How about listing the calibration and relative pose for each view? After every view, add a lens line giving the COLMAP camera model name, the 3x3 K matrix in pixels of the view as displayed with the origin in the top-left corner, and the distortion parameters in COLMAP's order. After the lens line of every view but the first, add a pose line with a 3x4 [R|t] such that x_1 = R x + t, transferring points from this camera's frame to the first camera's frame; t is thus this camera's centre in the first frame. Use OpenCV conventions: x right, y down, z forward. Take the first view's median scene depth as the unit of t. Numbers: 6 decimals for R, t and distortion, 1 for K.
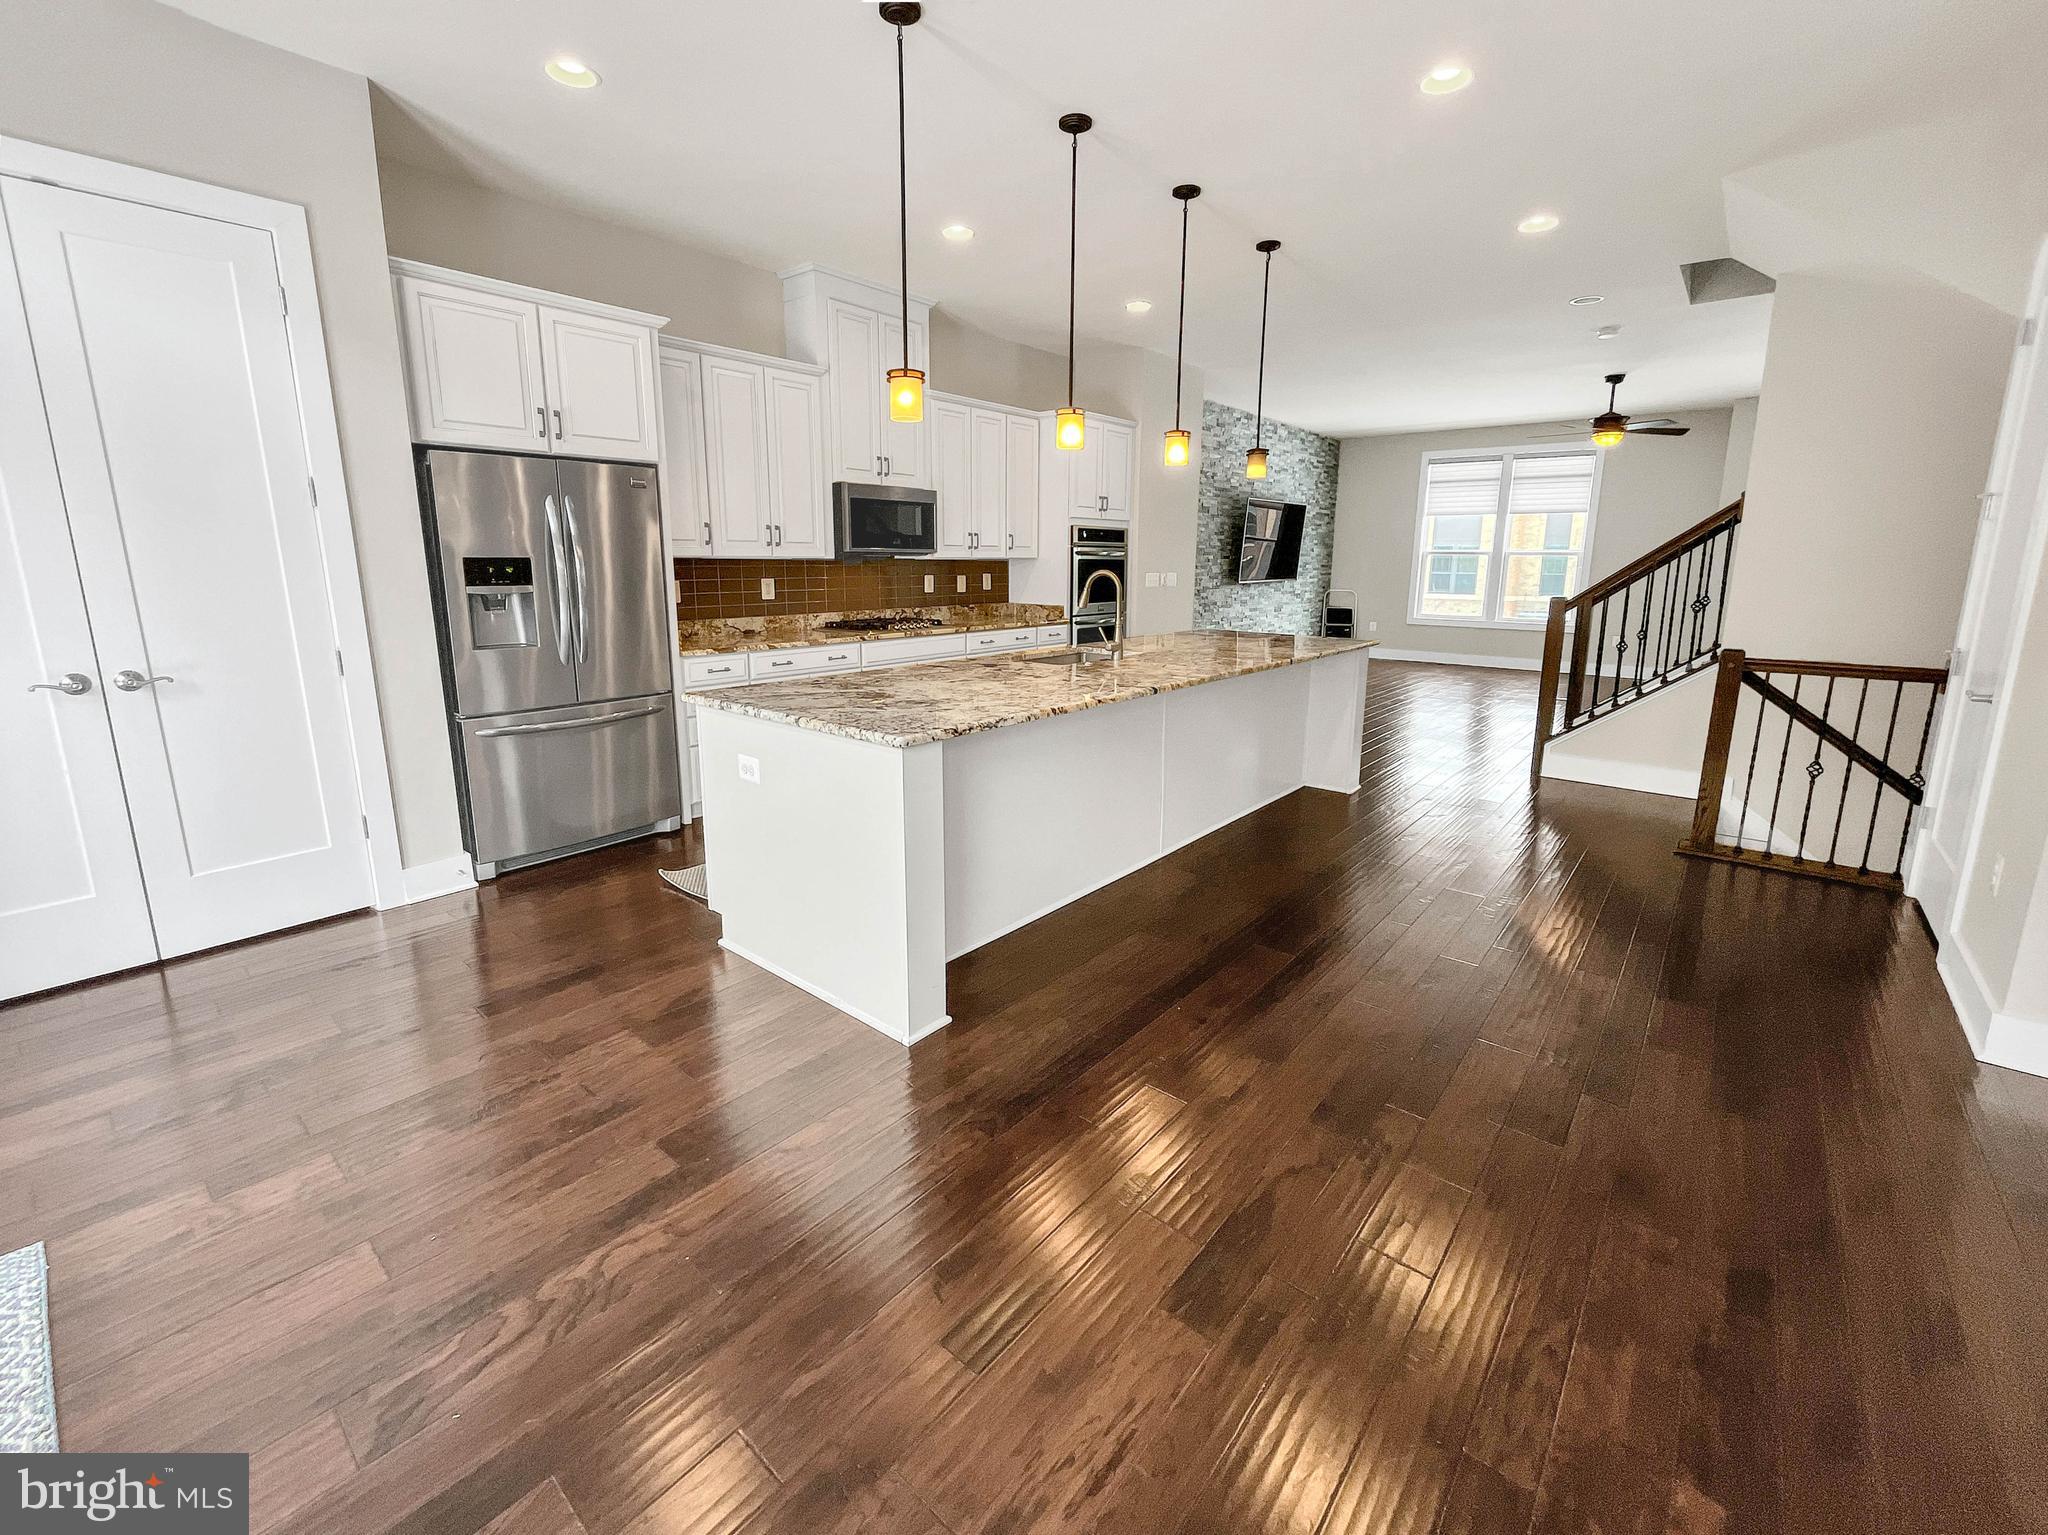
lens RADIAL K [[807.7, 0, 1002.5], [0, 807.7, 834.8], [0, 0, 1]] dist [-0.001605, 0.000065]
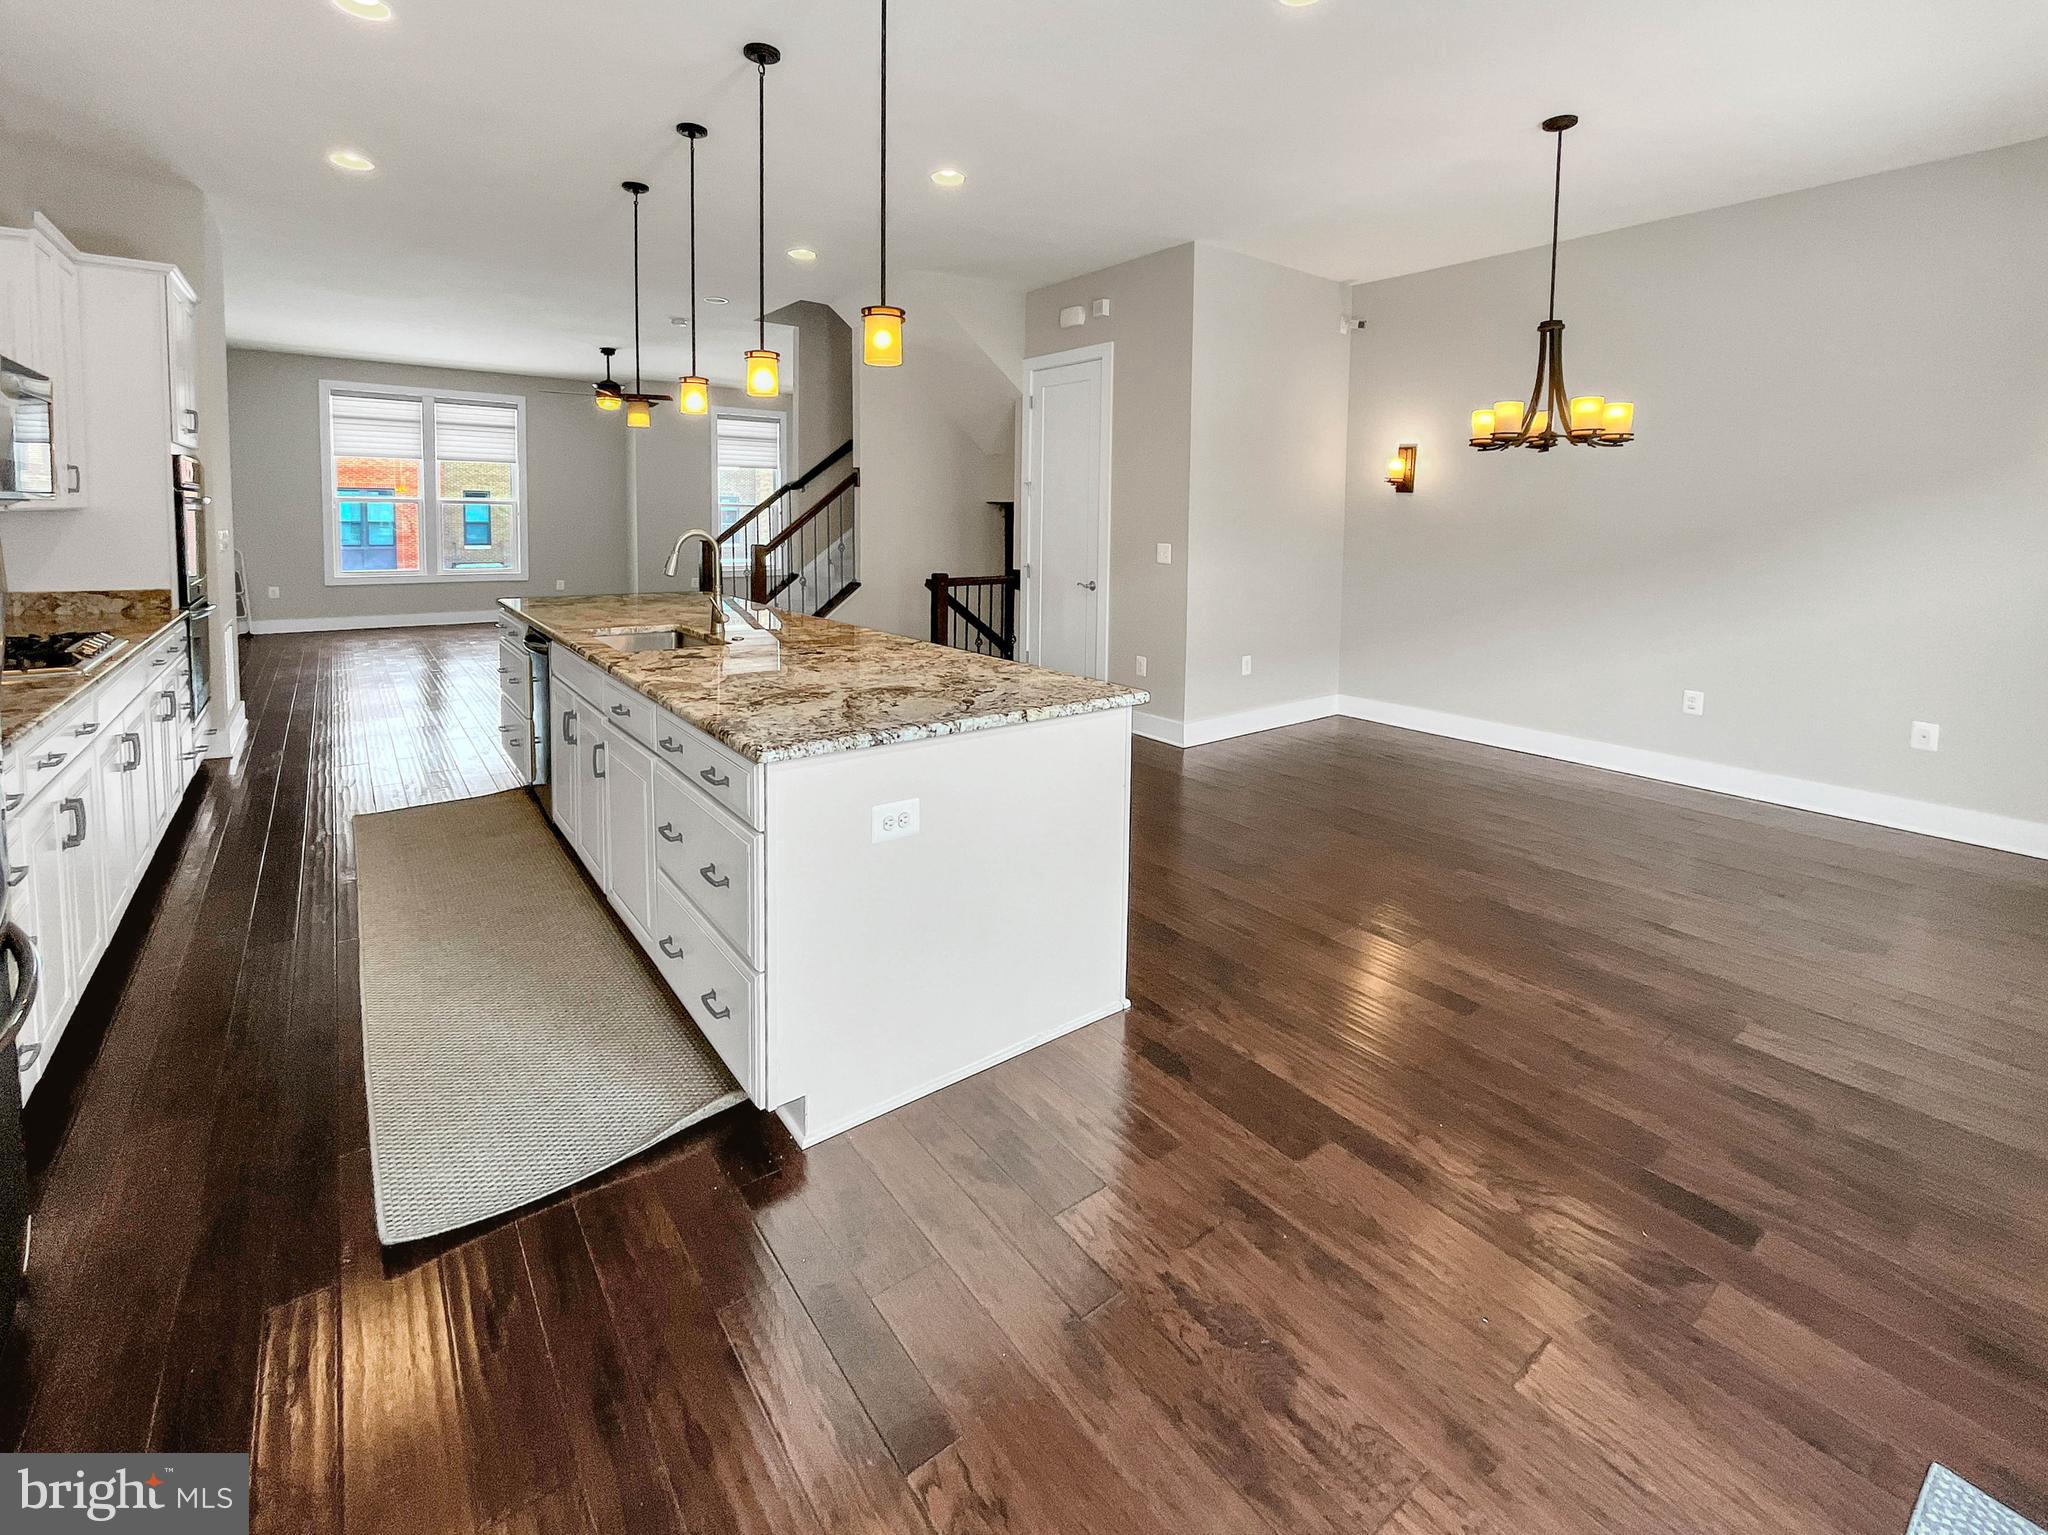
lens RADIAL K [[888.5, 0, 1017.8], [0, 888.5, 739.5], [0, 0, 1]] dist [-0.014282, -0.000097]
pose [[0.215130, -0.238756, 0.946950, -0.486196], [0.300881, 0.938690, 0.168318, -0.118420], [-0.929080, 0.248709, 0.273778, 0.332054]]
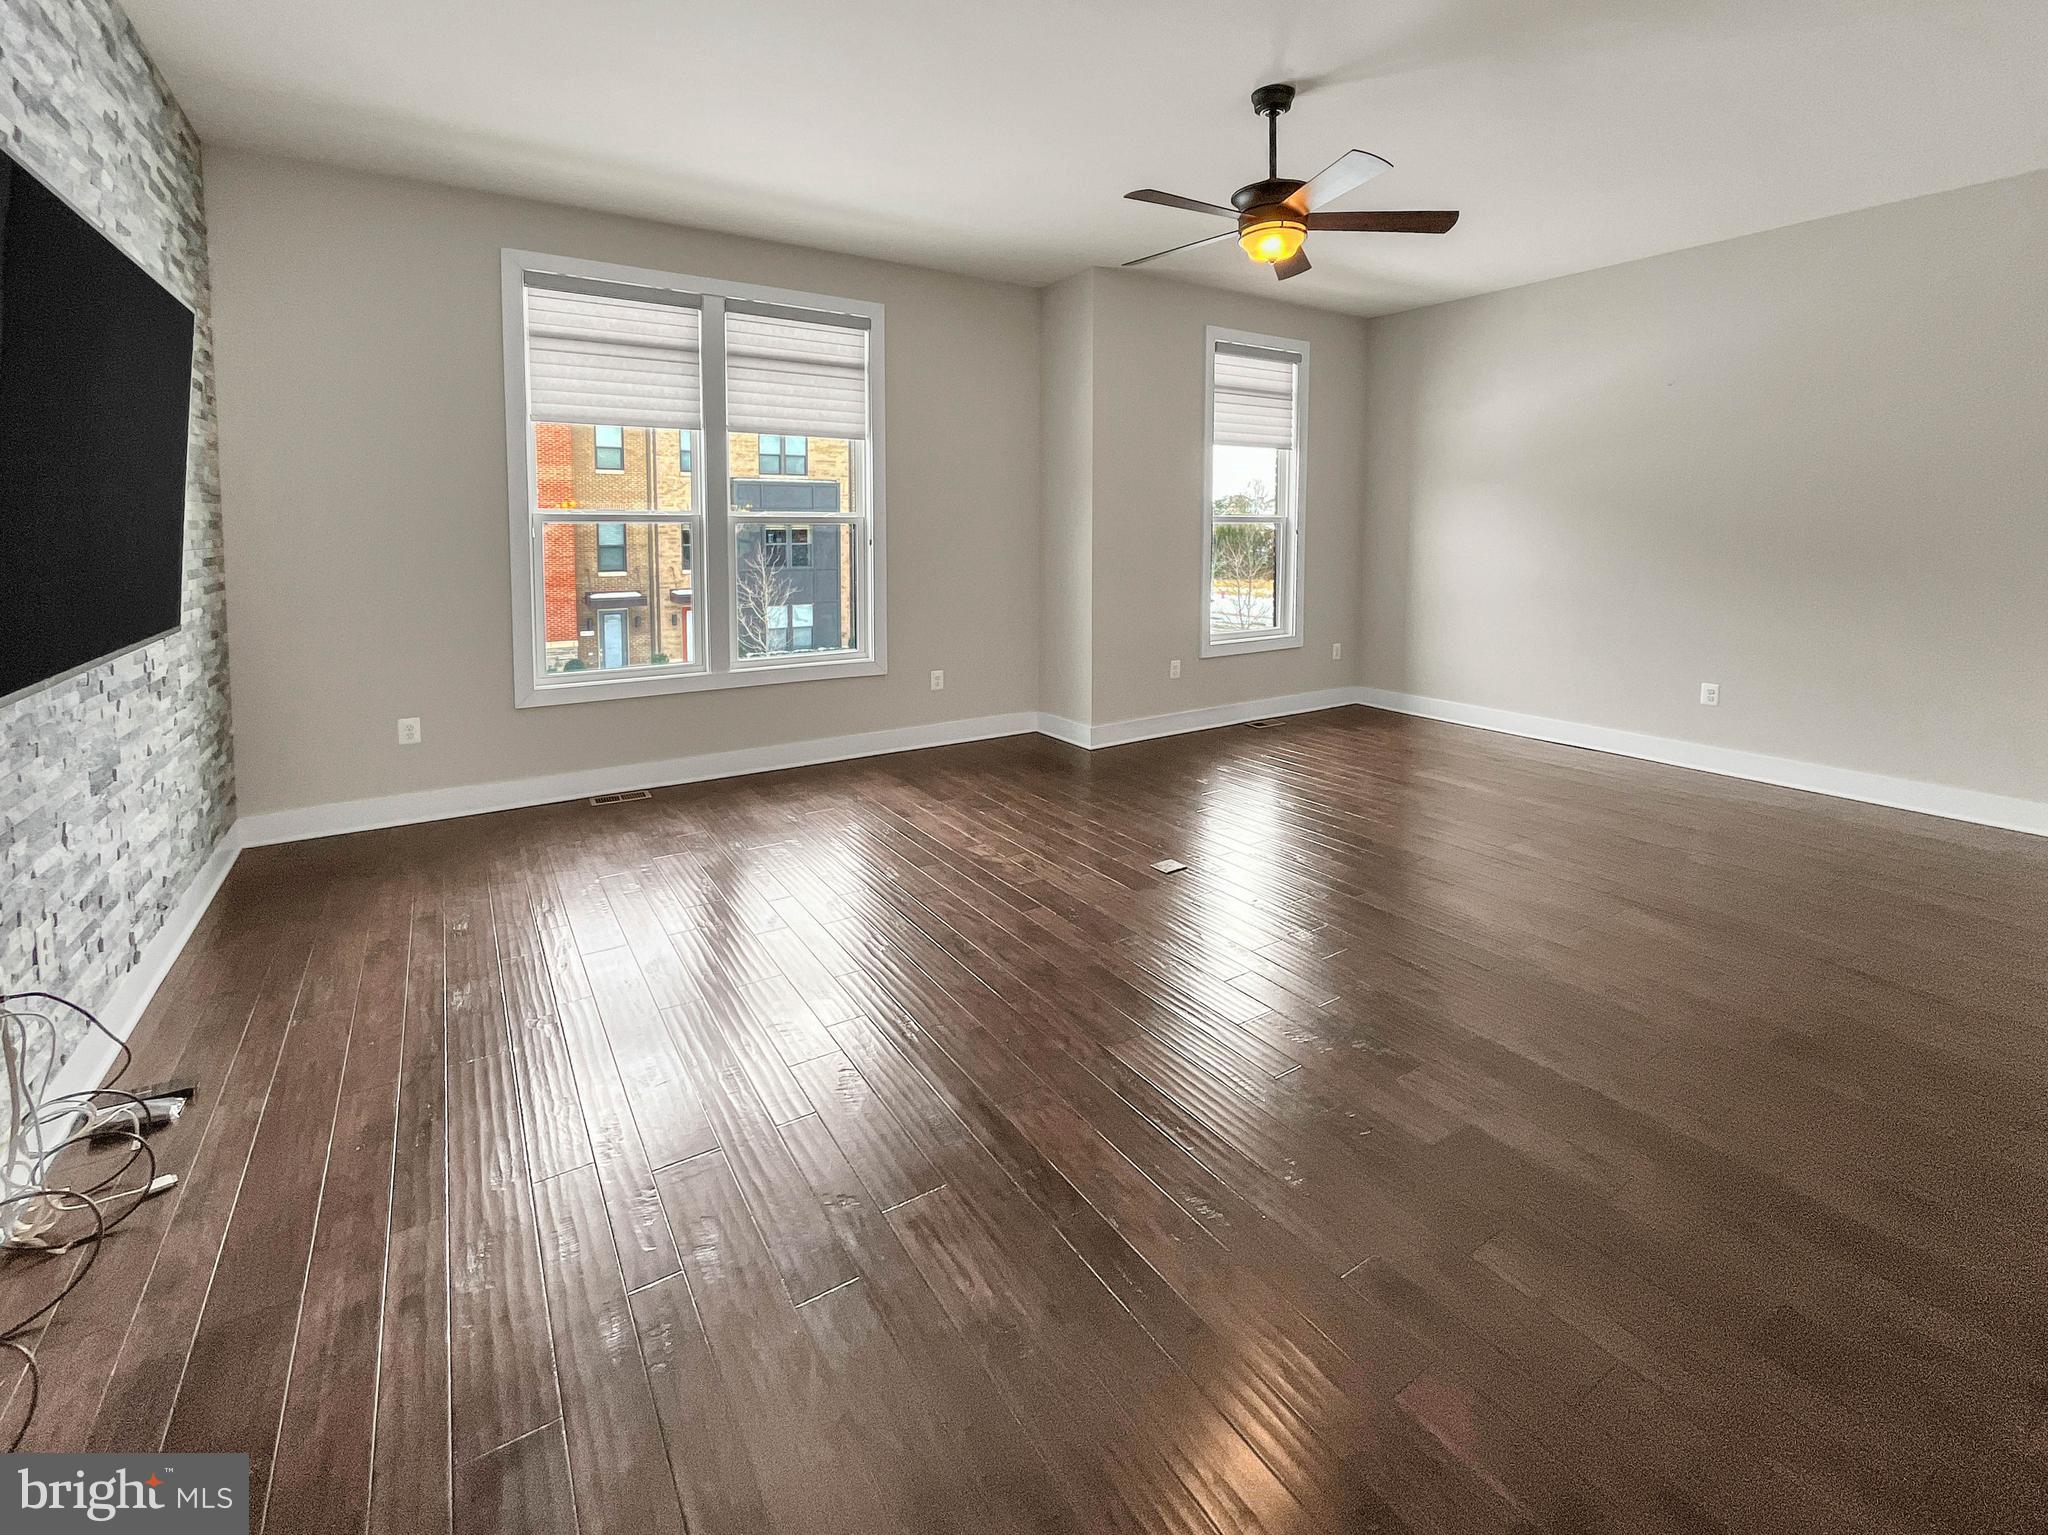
lens RADIAL K [[888.5, 0, 1017.8], [0, 888.5, 739.5], [0, 0, 1]] dist [-0.014282, -0.000097]
pose [[0.269060, -0.237651, 0.933343, 0.301665], [0.318857, 0.936410, 0.146513, -0.465342], [-0.908811, 0.258182, 0.327727, 1.327857]]
